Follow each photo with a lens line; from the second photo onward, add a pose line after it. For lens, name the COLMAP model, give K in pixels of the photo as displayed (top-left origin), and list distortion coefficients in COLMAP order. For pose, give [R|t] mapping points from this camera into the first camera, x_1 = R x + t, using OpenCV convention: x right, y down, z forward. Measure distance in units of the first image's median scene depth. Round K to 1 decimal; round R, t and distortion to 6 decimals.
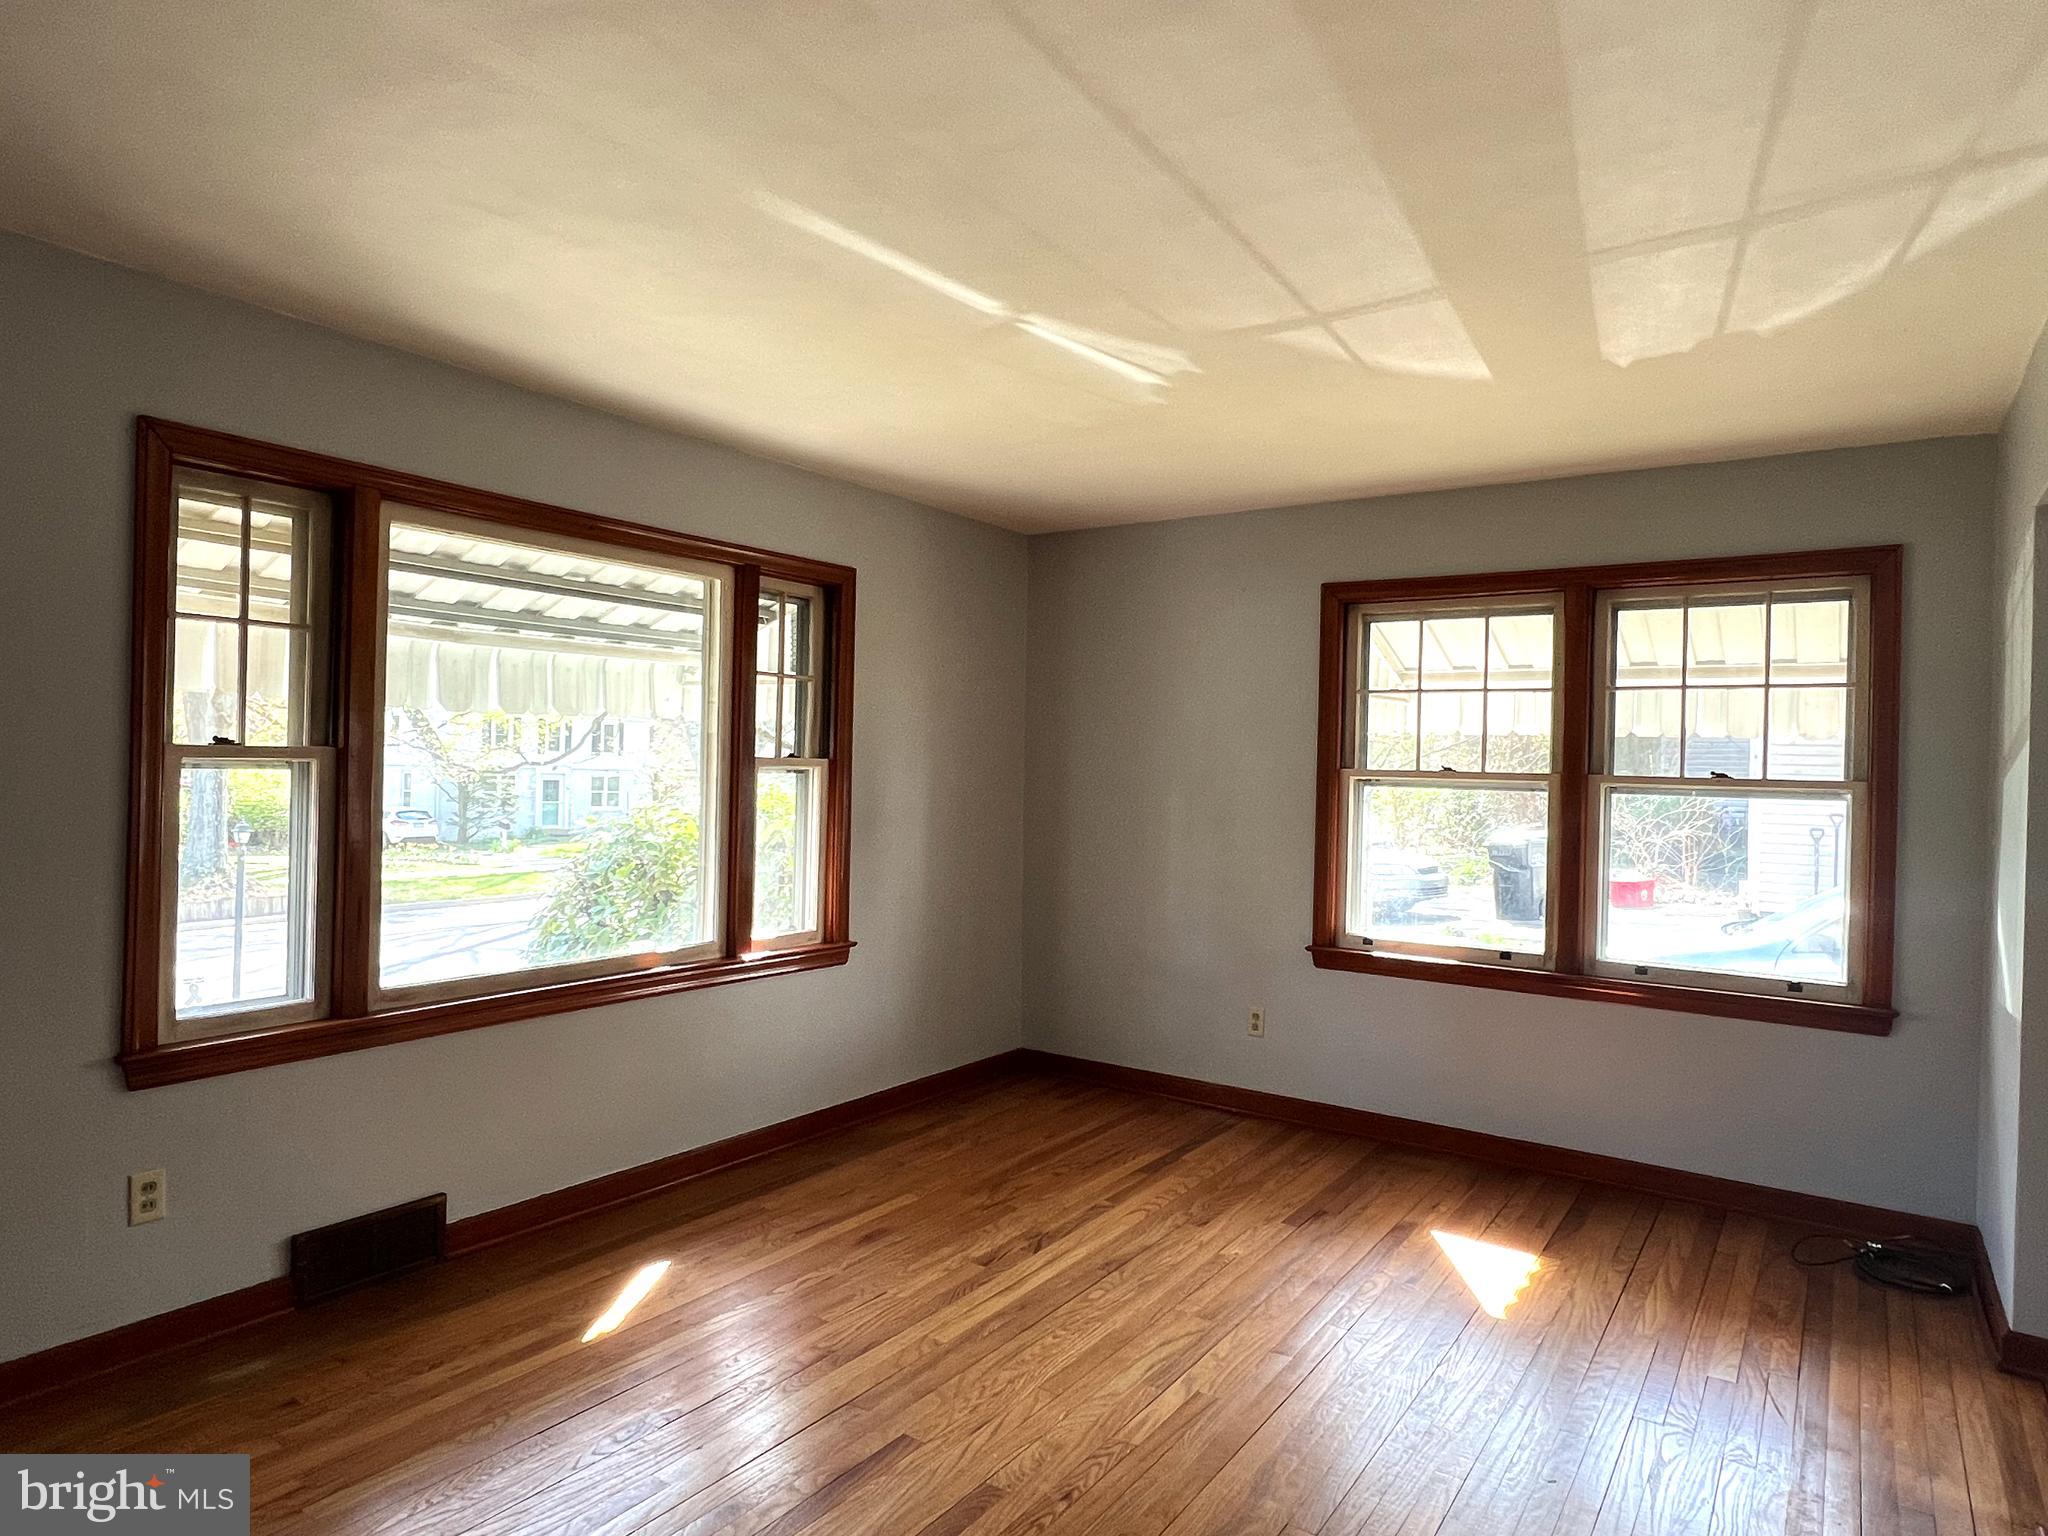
lens RADIAL K [[1220.2, 0, 1018.5], [0, 1220.2, 767.9], [0, 0, 1]] dist [-0.004475, -0.002291]
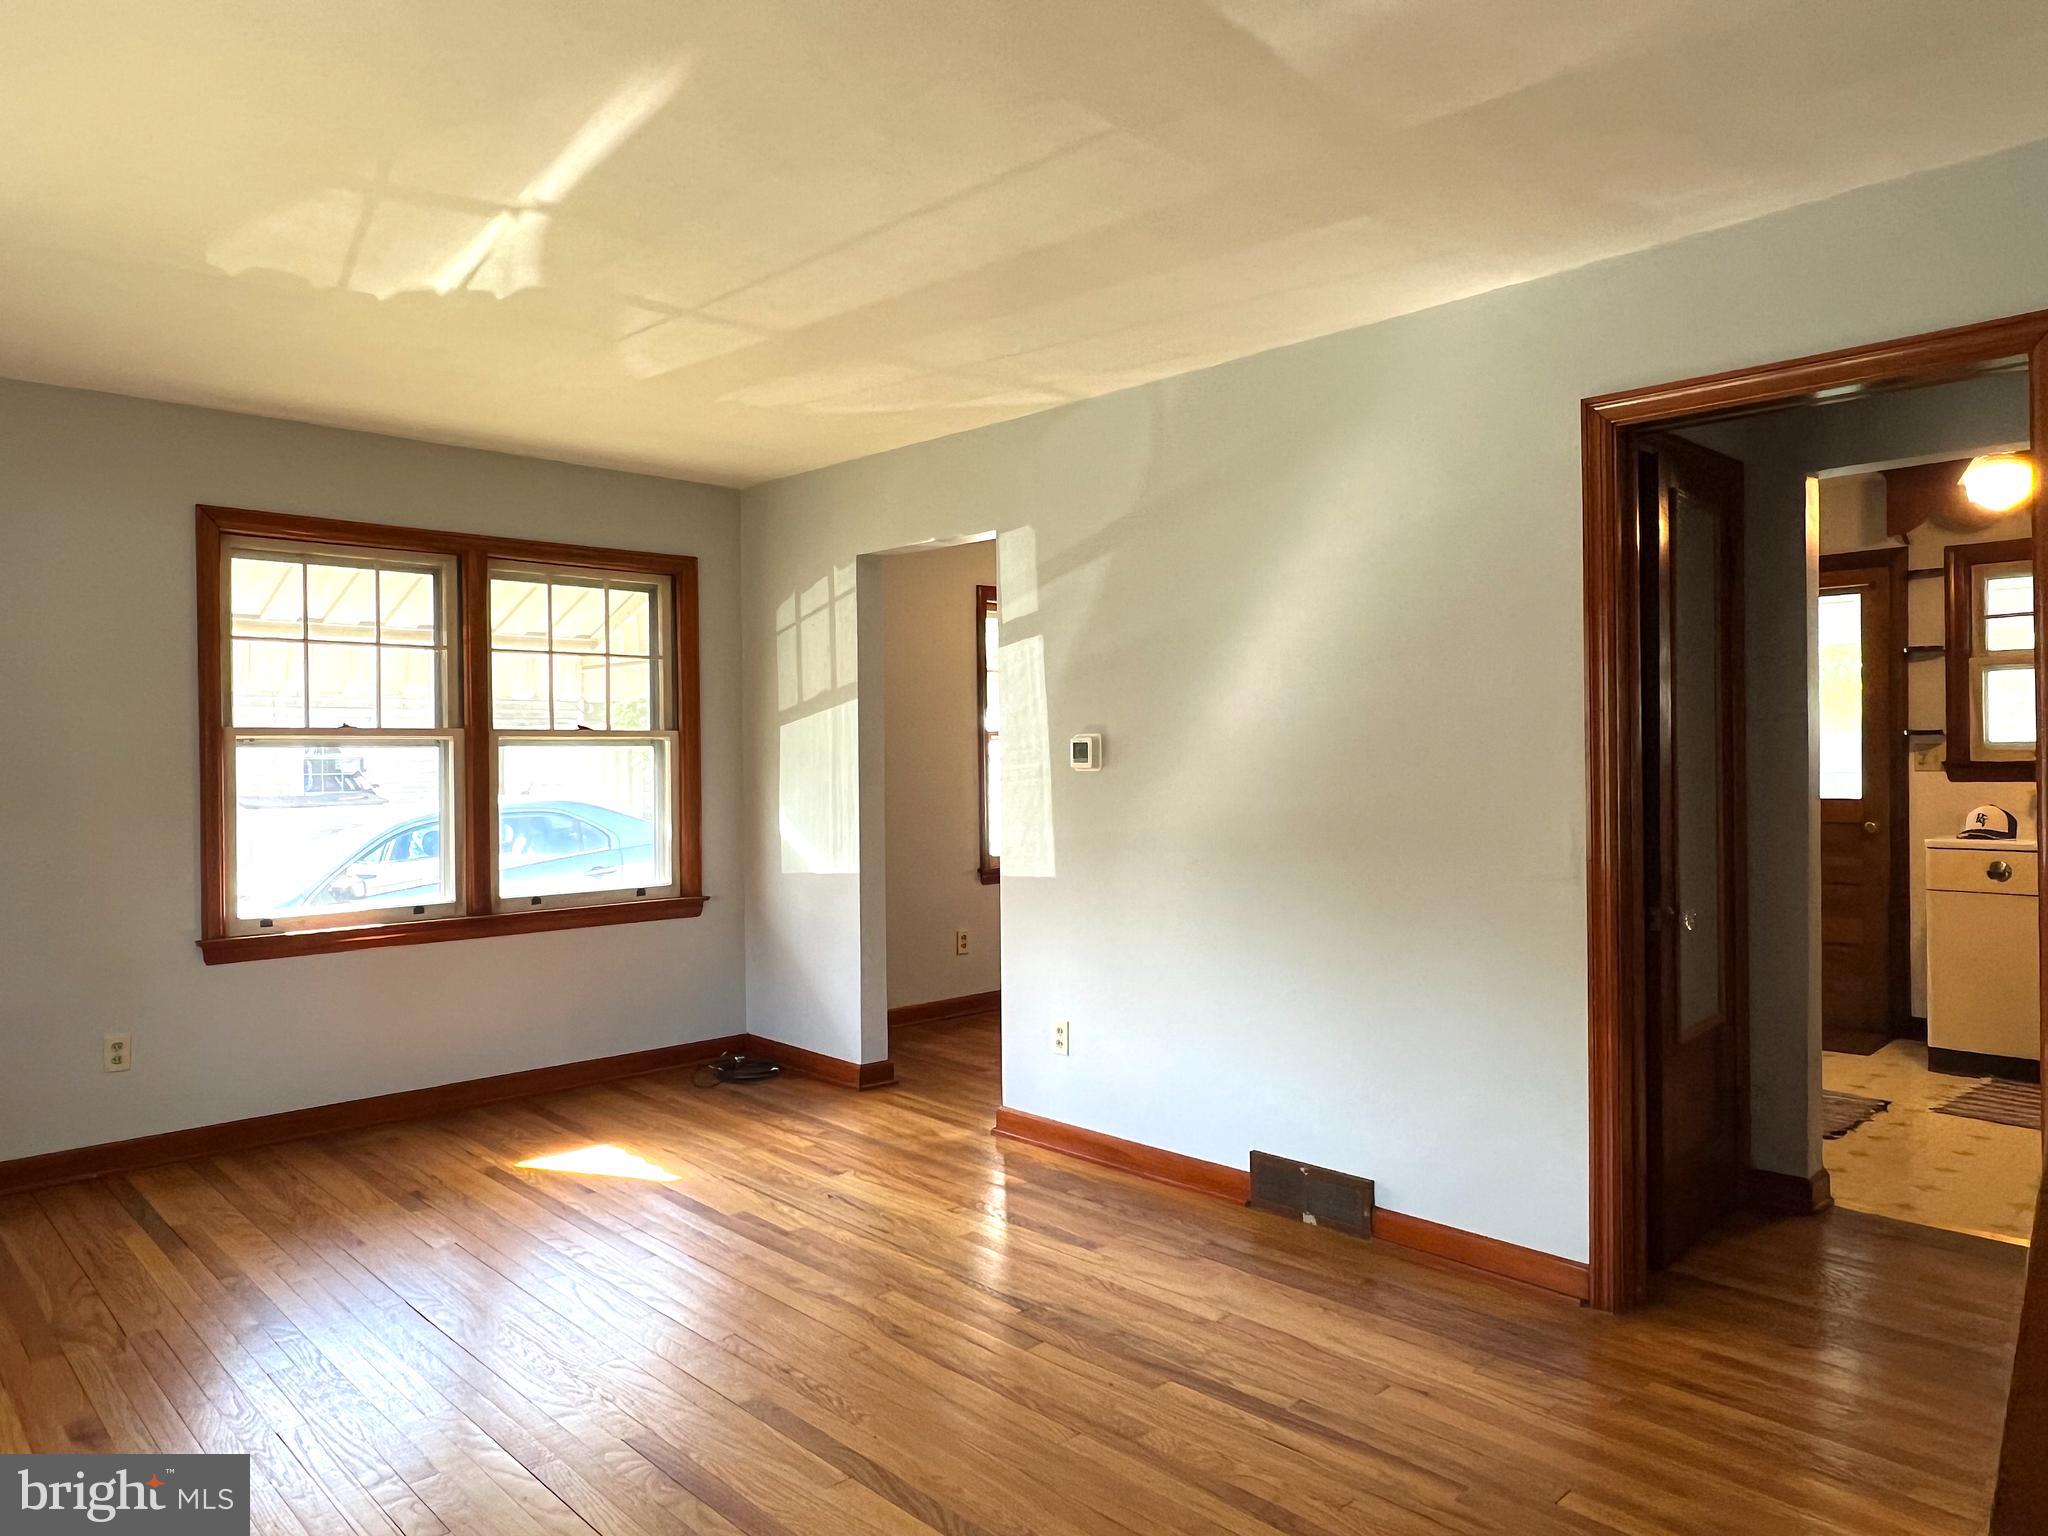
lens RADIAL K [[1335.8, 0, 1013.4], [0, 1335.8, 760.1], [0, 0, 1]] dist [-0.001105, -0.002256]
pose [[0.201998, -0.030169, 0.978921, -0.600396], [0.017633, 0.999475, 0.027164, 0.009075], [-0.979227, 0.011775, 0.202424, 0.305038]]
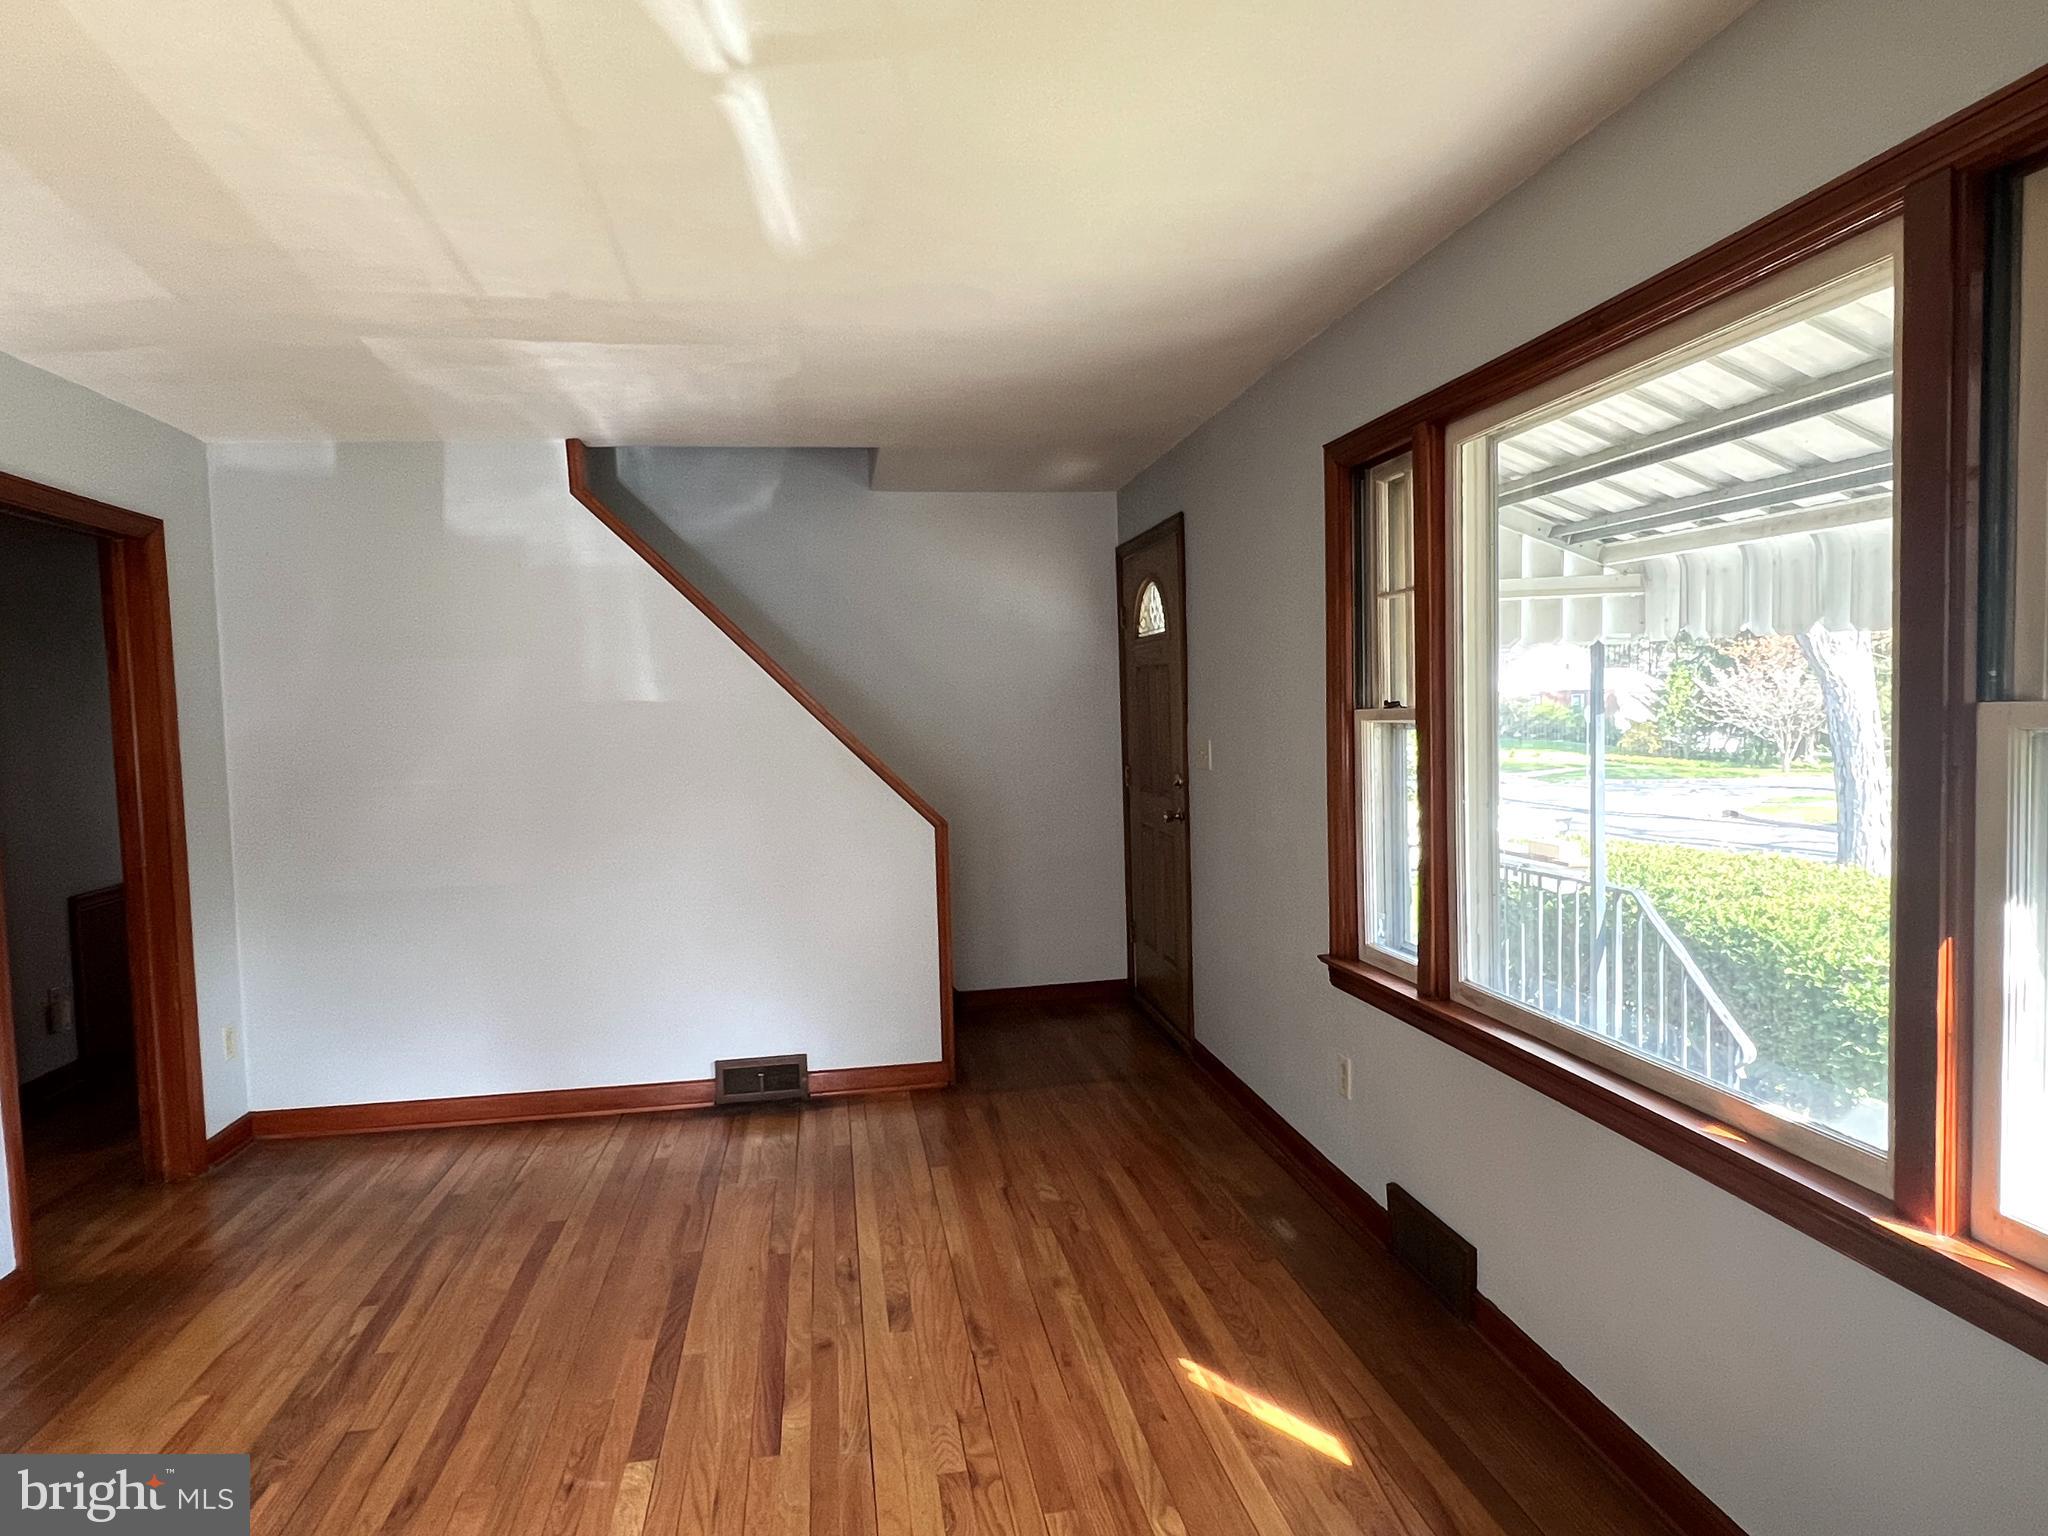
lens RADIAL K [[1220.2, 0, 1018.5], [0, 1220.2, 767.9], [0, 0, 1]] dist [-0.004475, -0.002291]
pose [[-0.722795, 0.033370, -0.690256, 0.241107], [0.007236, 0.999144, 0.040726, -0.009606], [0.691024, 0.024442, -0.722418, 1.077790]]
